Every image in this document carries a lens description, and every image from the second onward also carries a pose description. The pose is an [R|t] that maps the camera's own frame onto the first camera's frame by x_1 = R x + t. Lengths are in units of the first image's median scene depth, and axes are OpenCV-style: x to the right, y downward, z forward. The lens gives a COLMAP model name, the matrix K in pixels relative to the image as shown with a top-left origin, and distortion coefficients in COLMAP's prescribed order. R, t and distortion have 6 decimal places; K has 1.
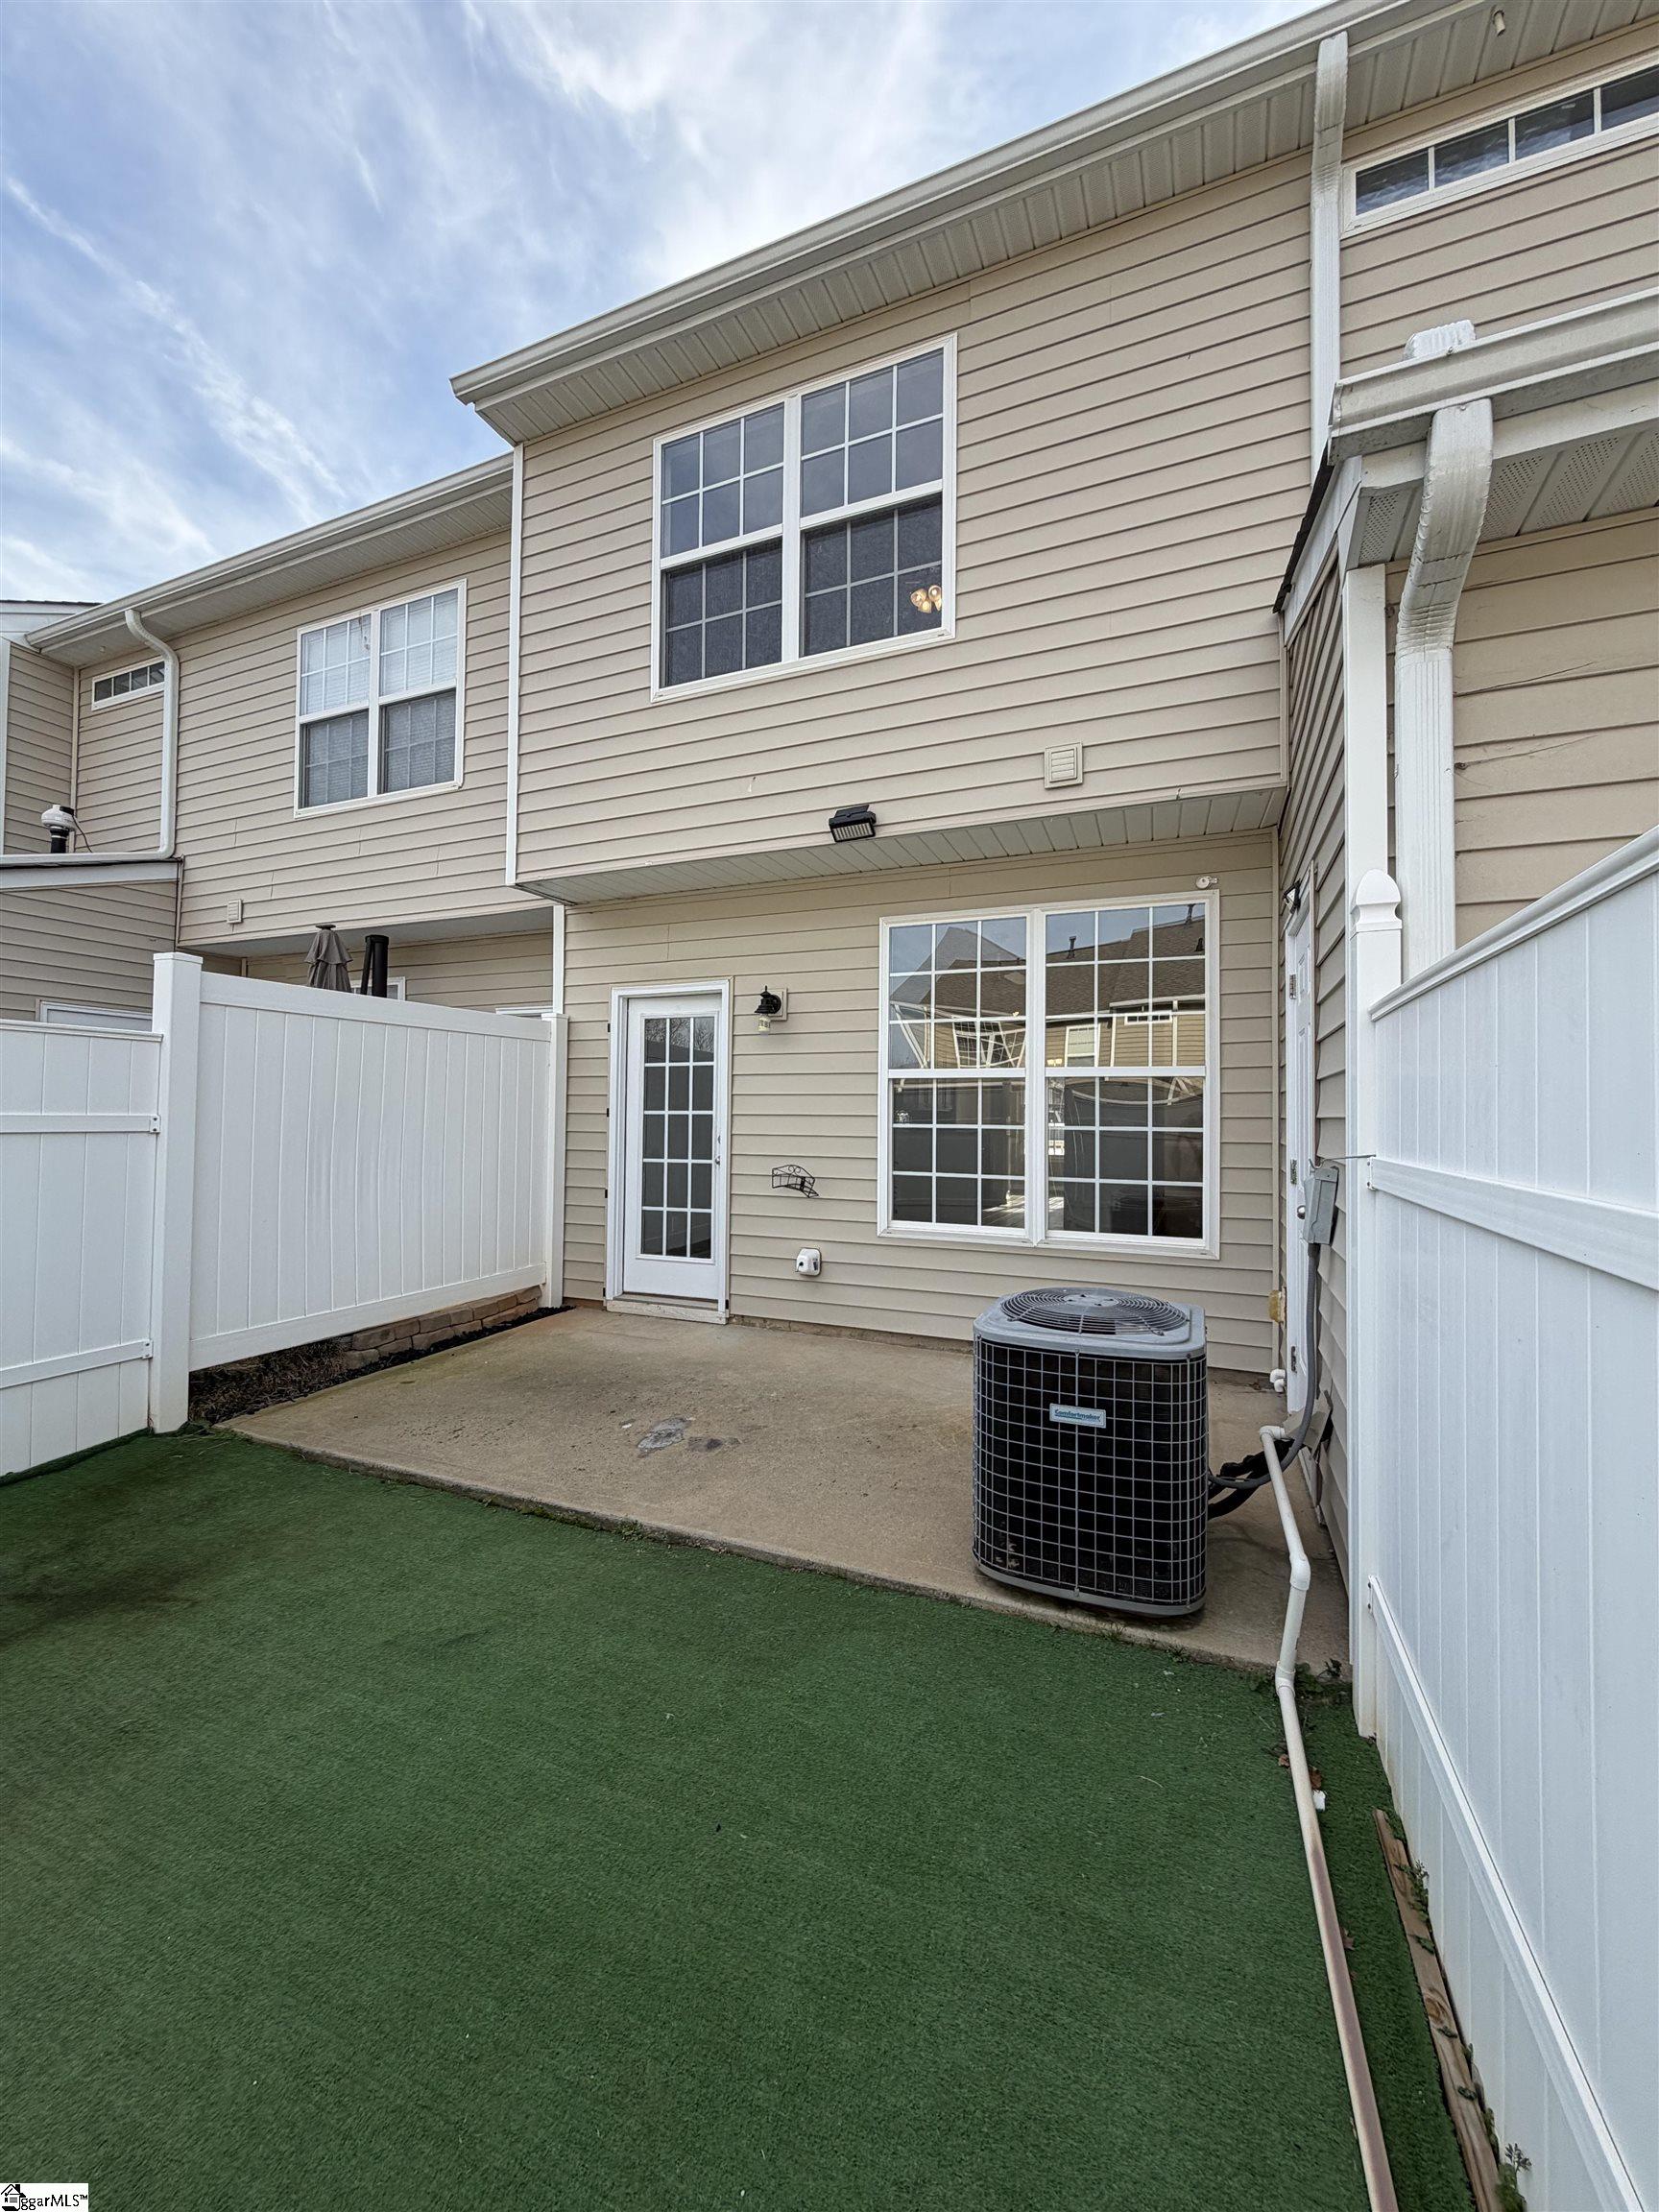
lens RADIAL K [[881.3, 0, 829.2], [0, 881.3, 1098.3], [0, 0, 1]] dist [0.000463, -0.000001]
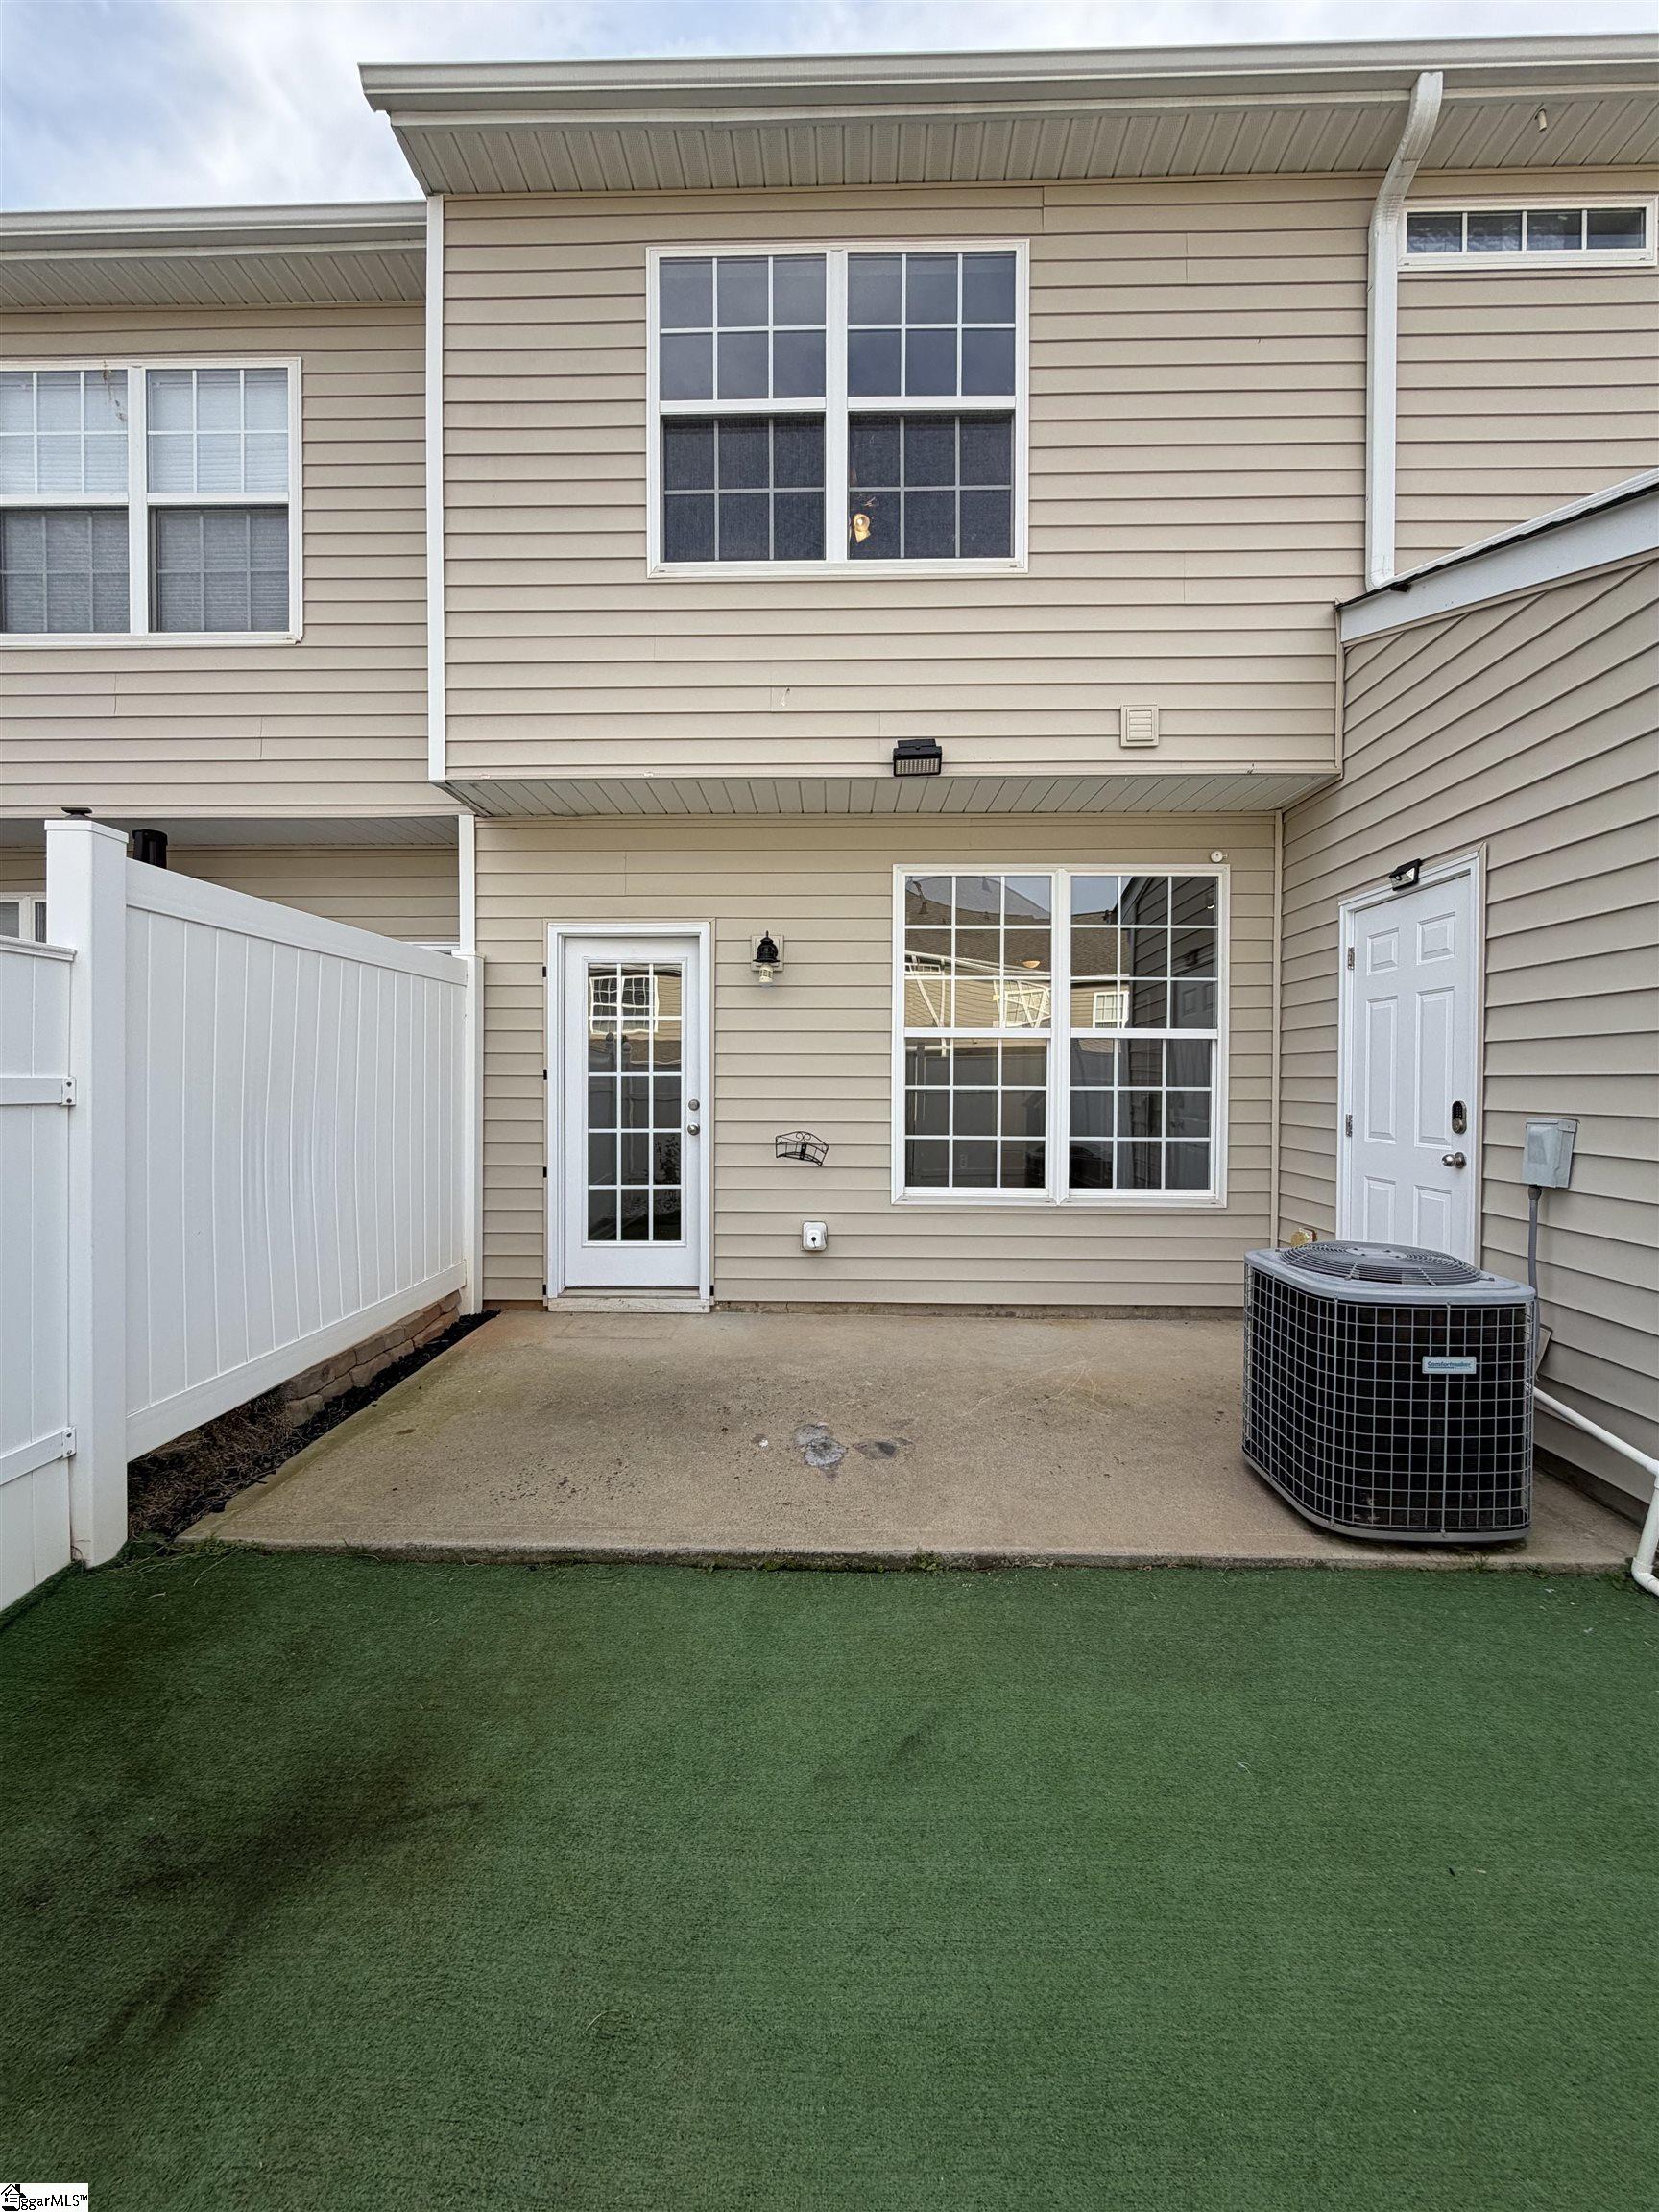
lens RADIAL K [[881.3, 0, 829.2], [0, 881.3, 1098.3], [0, 0, 1]] dist [0.000463, -0.000001]
pose [[0.928996, -0.011988, 0.369897, -0.401660], [-0.003386, 0.999158, 0.040887, 0.005008], [-0.370075, -0.039236, 0.928173, 0.170600]]
